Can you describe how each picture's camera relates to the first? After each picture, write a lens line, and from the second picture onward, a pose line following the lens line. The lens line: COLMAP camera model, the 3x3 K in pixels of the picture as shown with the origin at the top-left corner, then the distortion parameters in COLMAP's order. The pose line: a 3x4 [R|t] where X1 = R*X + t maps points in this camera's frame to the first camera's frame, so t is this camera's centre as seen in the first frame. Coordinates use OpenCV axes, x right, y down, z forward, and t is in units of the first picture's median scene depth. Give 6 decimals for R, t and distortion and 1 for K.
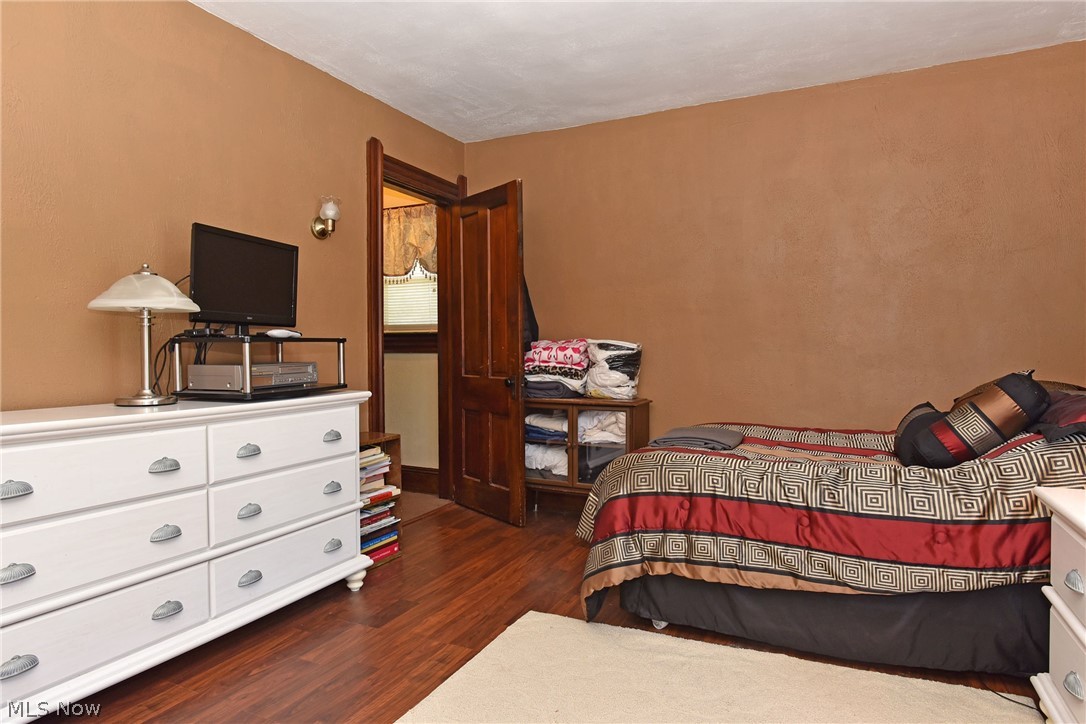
lens RADIAL K [[627.6, 0, 541.4], [0, 627.6, 364.5], [0, 0, 1]] dist [-0.036578, 0.013707]
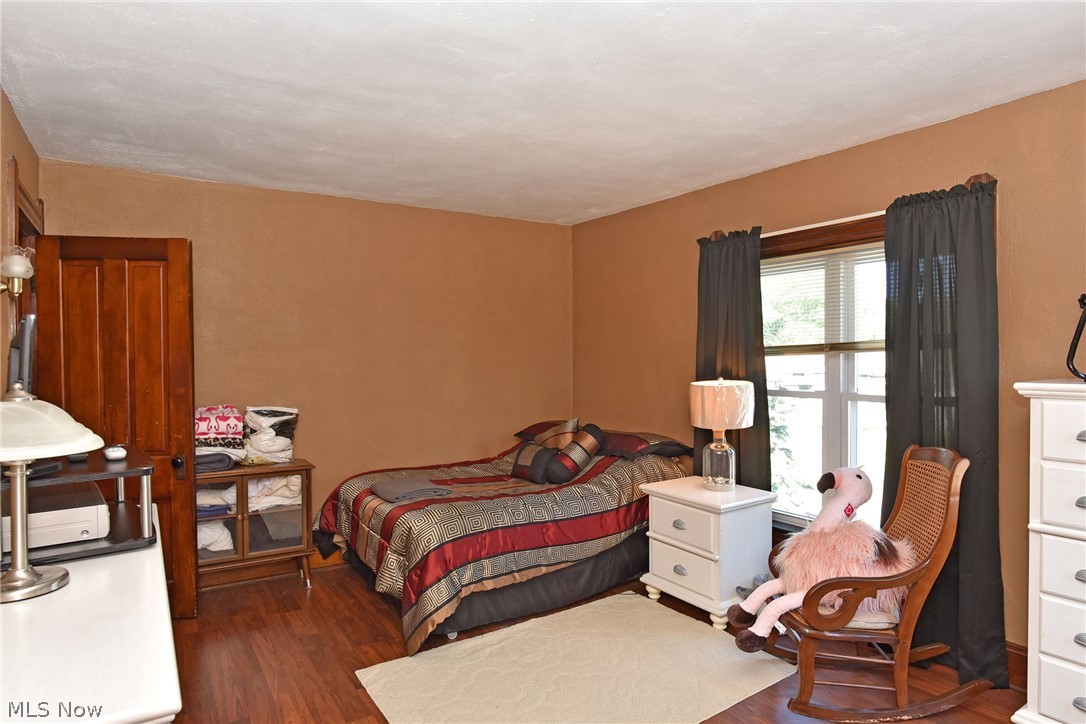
lens RADIAL K [[627.6, 0, 541.4], [0, 627.6, 364.5], [0, 0, 1]] dist [-0.036578, 0.013707]
pose [[0.514619, -0.012762, 0.857324, -0.540709], [0.022221, 0.999752, 0.001544, -0.100188], [-0.857131, 0.018256, 0.514775, 0.094105]]
